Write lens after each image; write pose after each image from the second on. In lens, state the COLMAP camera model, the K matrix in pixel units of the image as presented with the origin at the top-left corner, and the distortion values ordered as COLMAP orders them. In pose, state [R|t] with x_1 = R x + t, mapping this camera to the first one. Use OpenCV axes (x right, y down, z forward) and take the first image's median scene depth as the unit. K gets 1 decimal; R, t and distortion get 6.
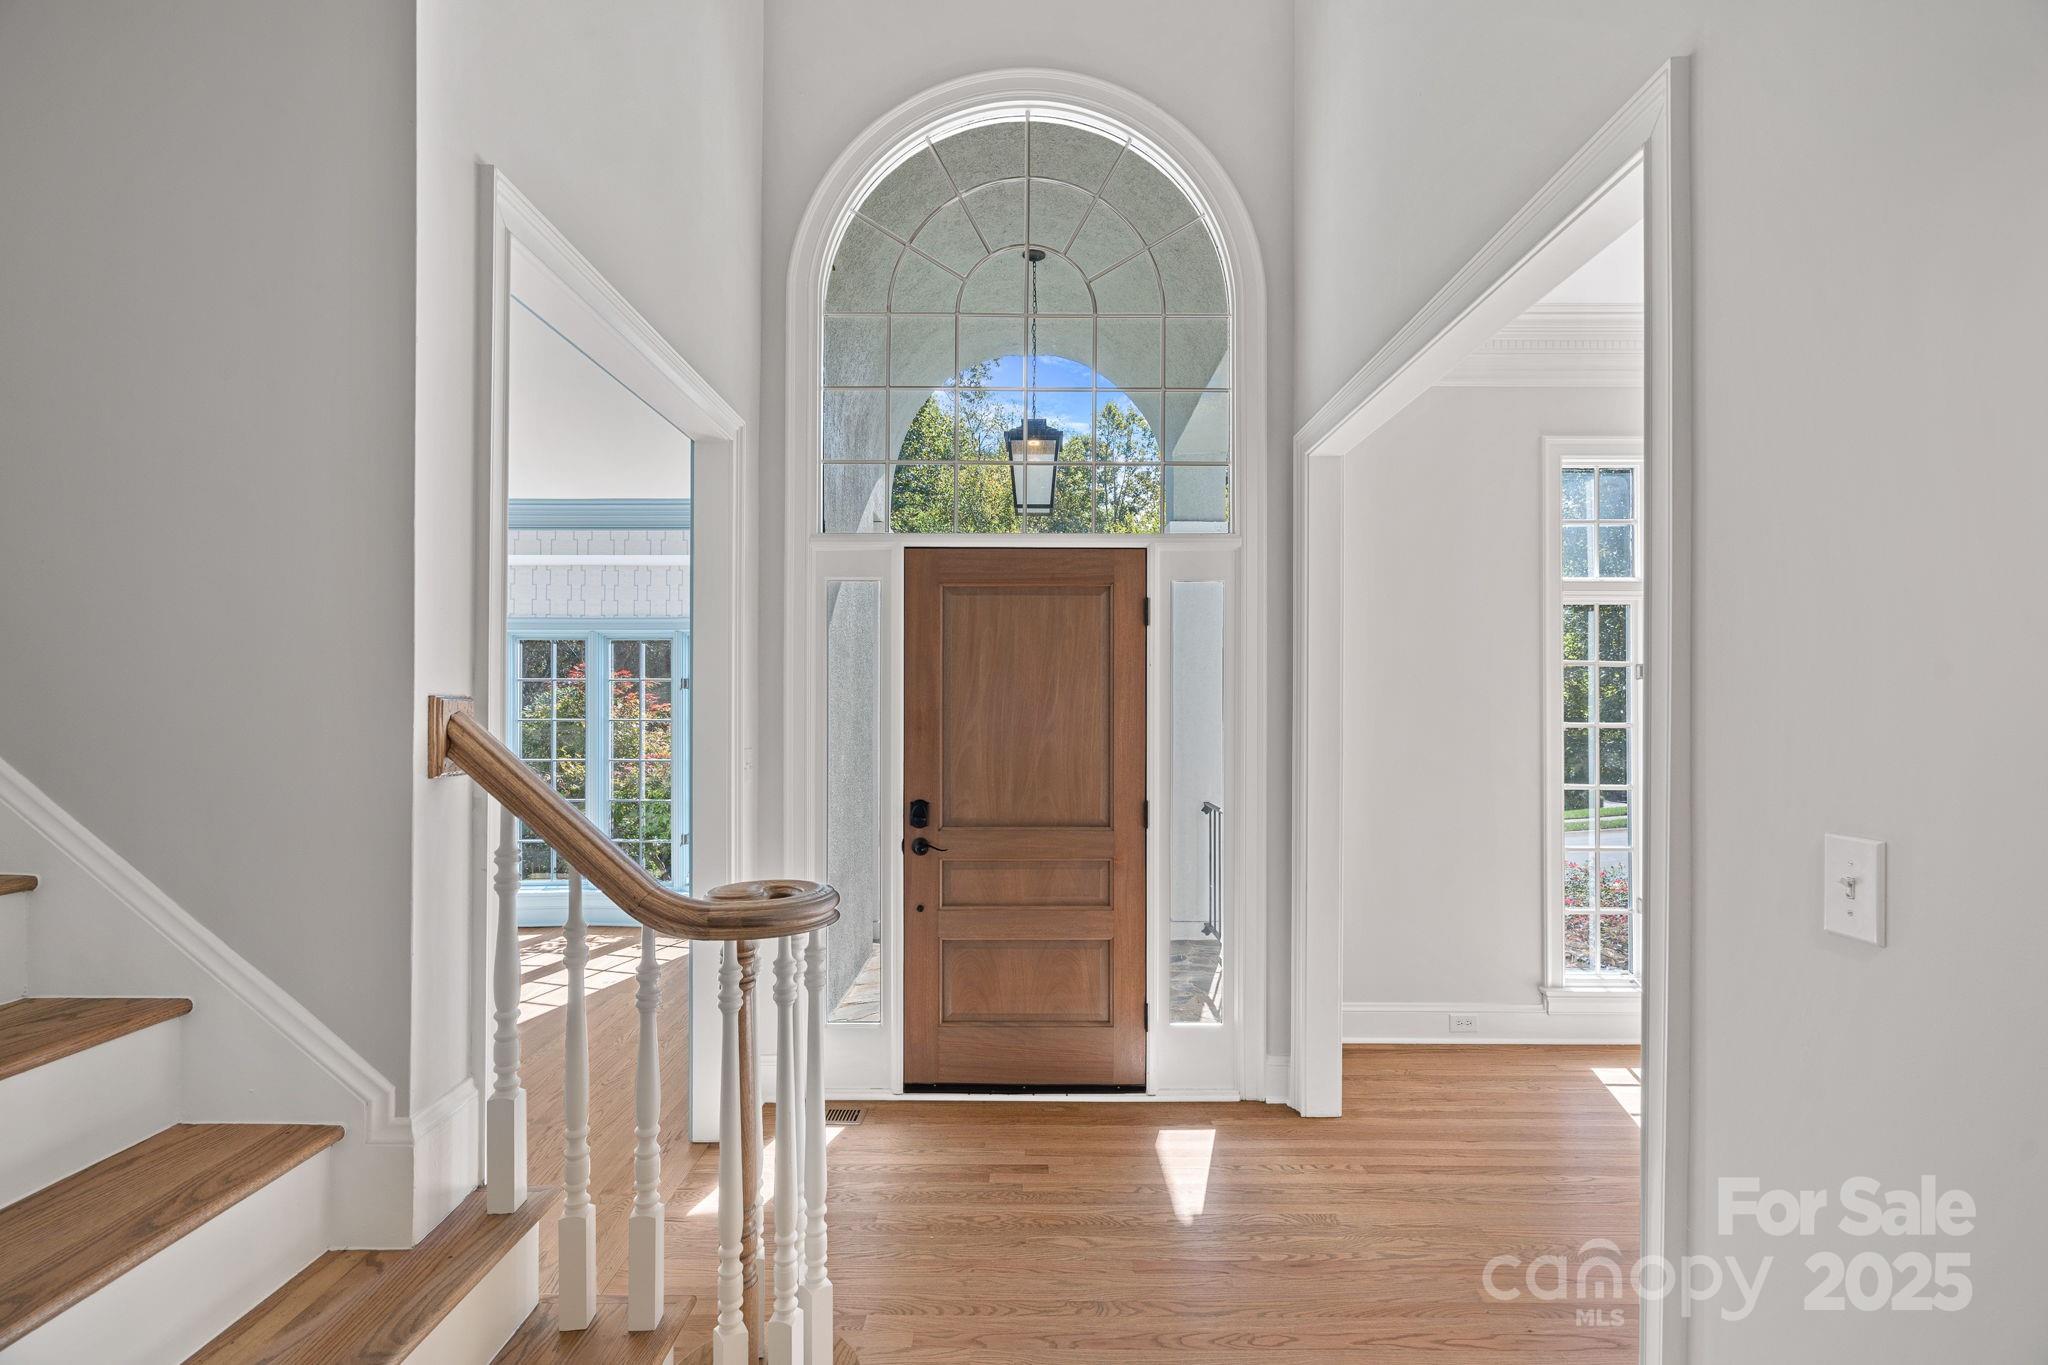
lens RADIAL K [[937.4, 0, 1019.7], [0, 937.4, 714.3], [0, 0, 1]] dist [-0.001279, 0.000692]
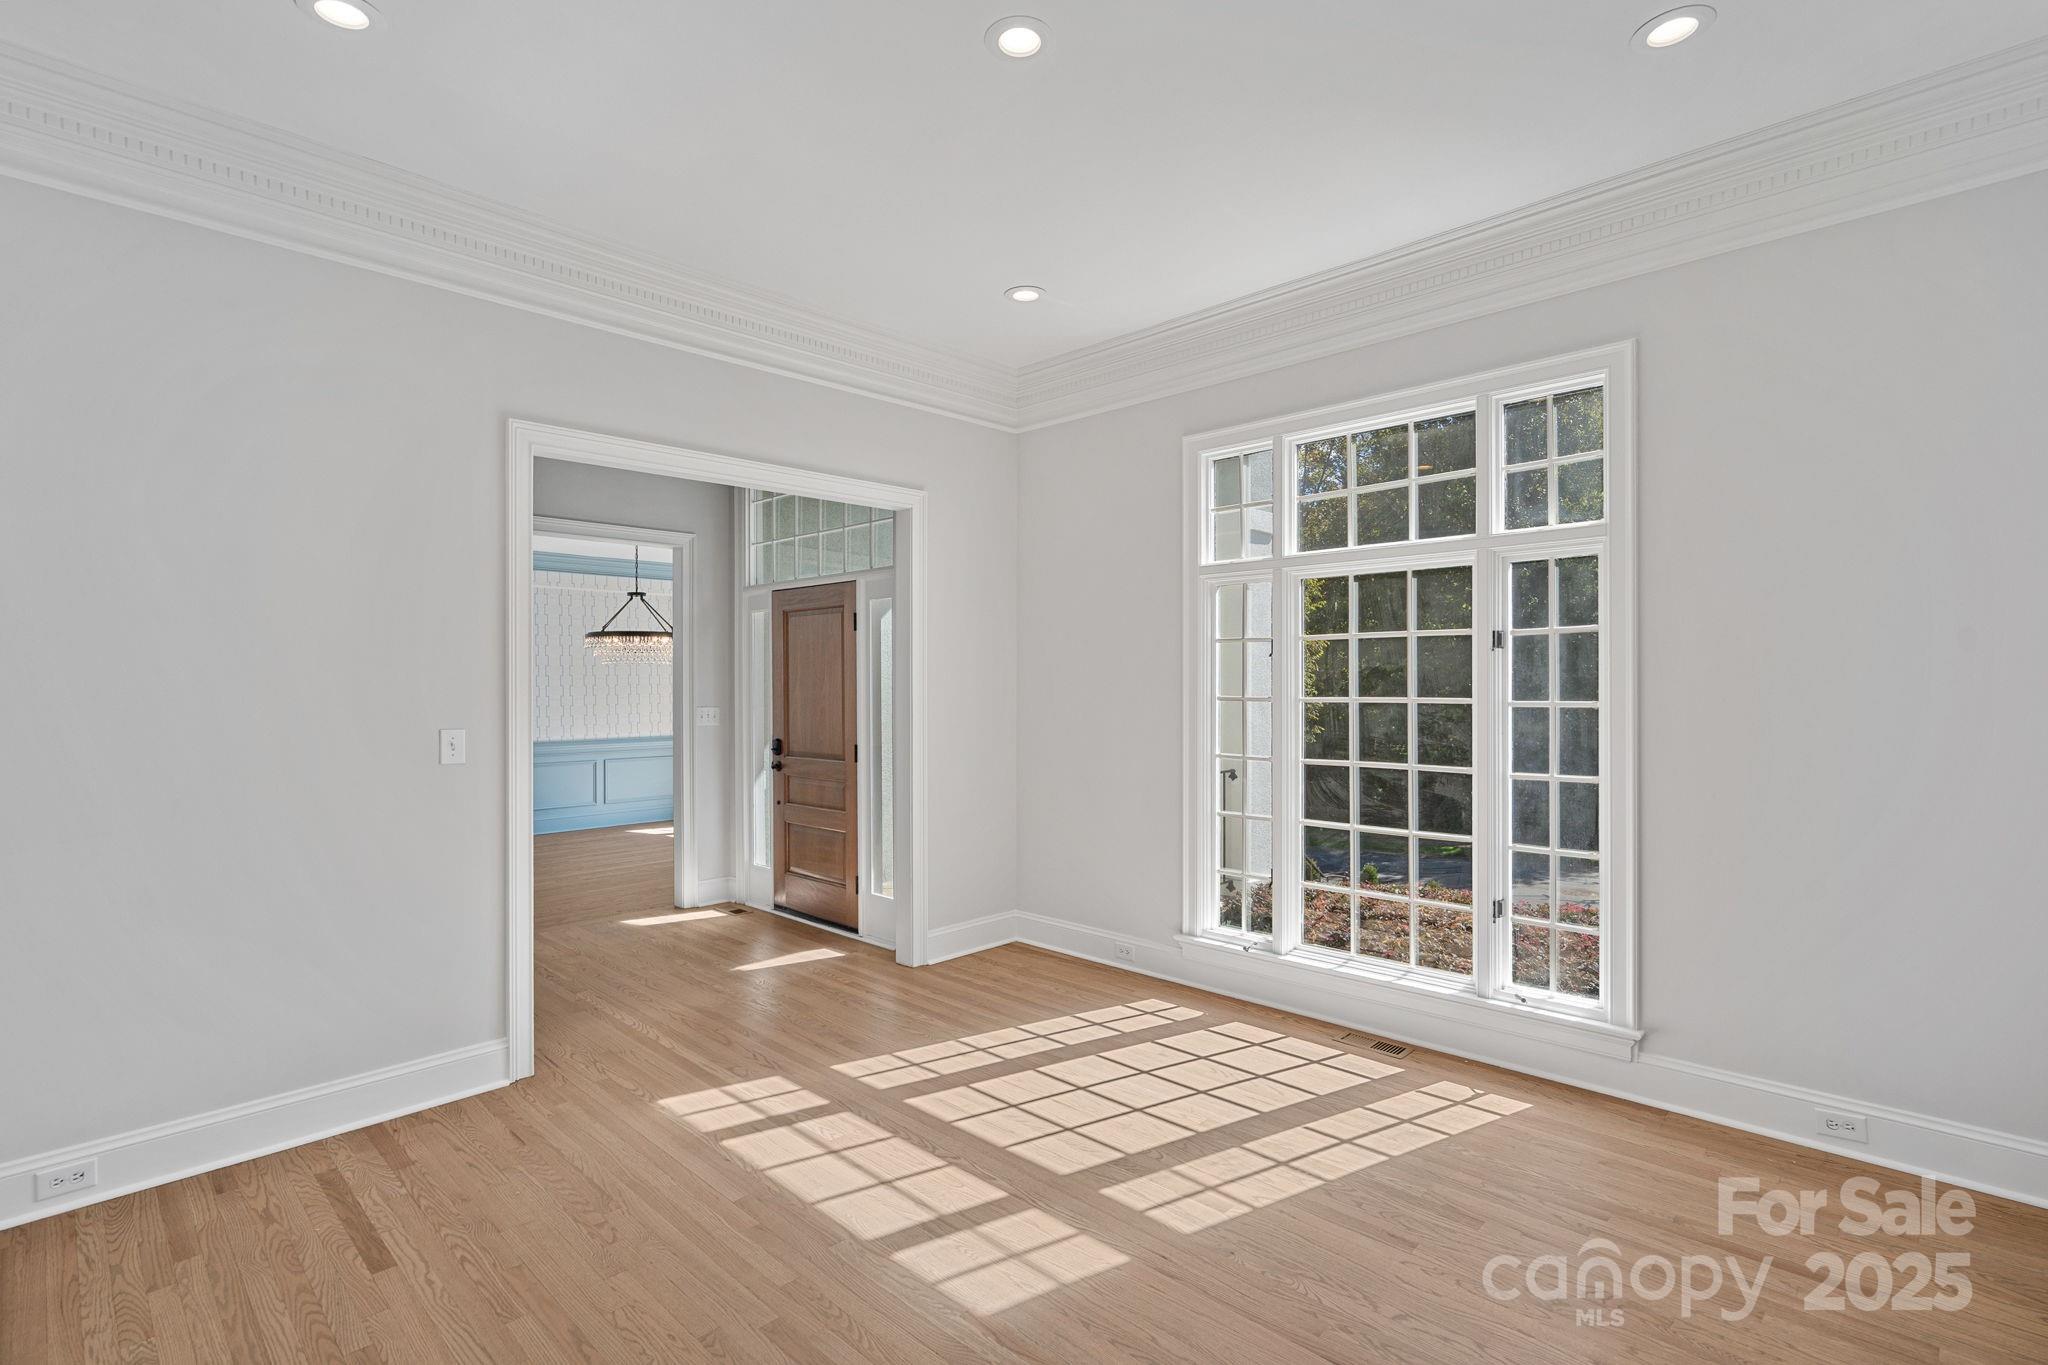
lens RADIAL K [[937.4, 0, 1010.7], [0, 937.4, 692.5], [0, 0, 1]] dist [-0.001279, 0.000692]
pose [[0.709959, -0.005575, -0.704220, 1.362169], [-0.001573, 0.999954, -0.009502, 0.020518], [0.704241, 0.007854, 0.709918, 0.077397]]
